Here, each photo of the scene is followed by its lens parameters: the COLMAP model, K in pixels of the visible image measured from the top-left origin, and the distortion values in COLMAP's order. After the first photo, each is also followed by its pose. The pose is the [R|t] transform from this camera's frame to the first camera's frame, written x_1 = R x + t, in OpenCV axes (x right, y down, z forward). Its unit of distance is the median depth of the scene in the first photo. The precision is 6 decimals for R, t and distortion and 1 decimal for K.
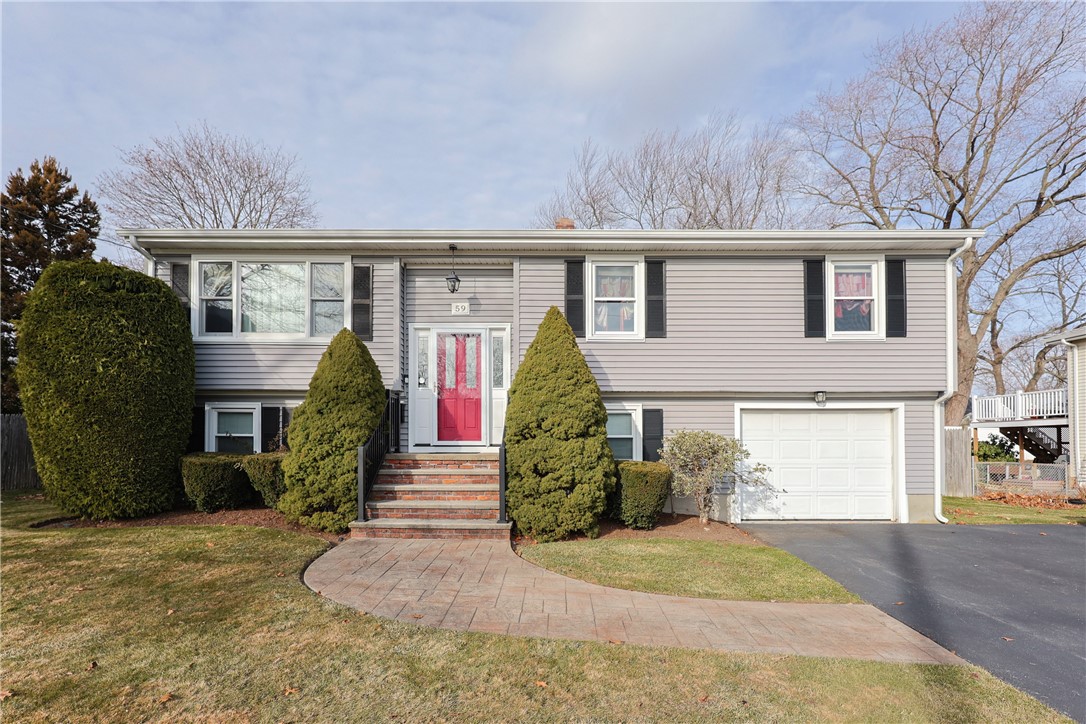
lens RADIAL K [[480.0, 0, 542.9], [0, 480.0, 433.8], [0, 0, 1]] dist [0.002783, 0.000016]
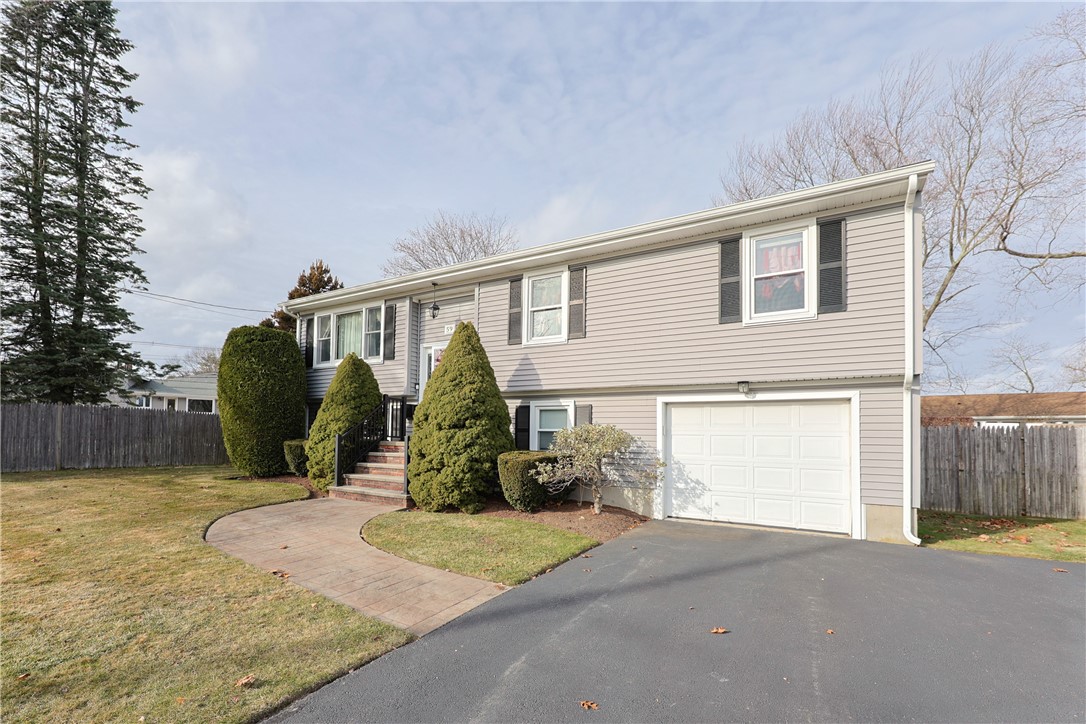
lens RADIAL K [[433.6, 0, 543.4], [0, 433.6, 424.9], [0, 0, 1]] dist [-0.002369, -0.000256]
pose [[0.886984, 0.000713, -0.461800, 0.630387], [-0.010468, 0.999773, -0.018562, 0.013056], [0.461682, 0.021299, 0.886790, 0.106592]]
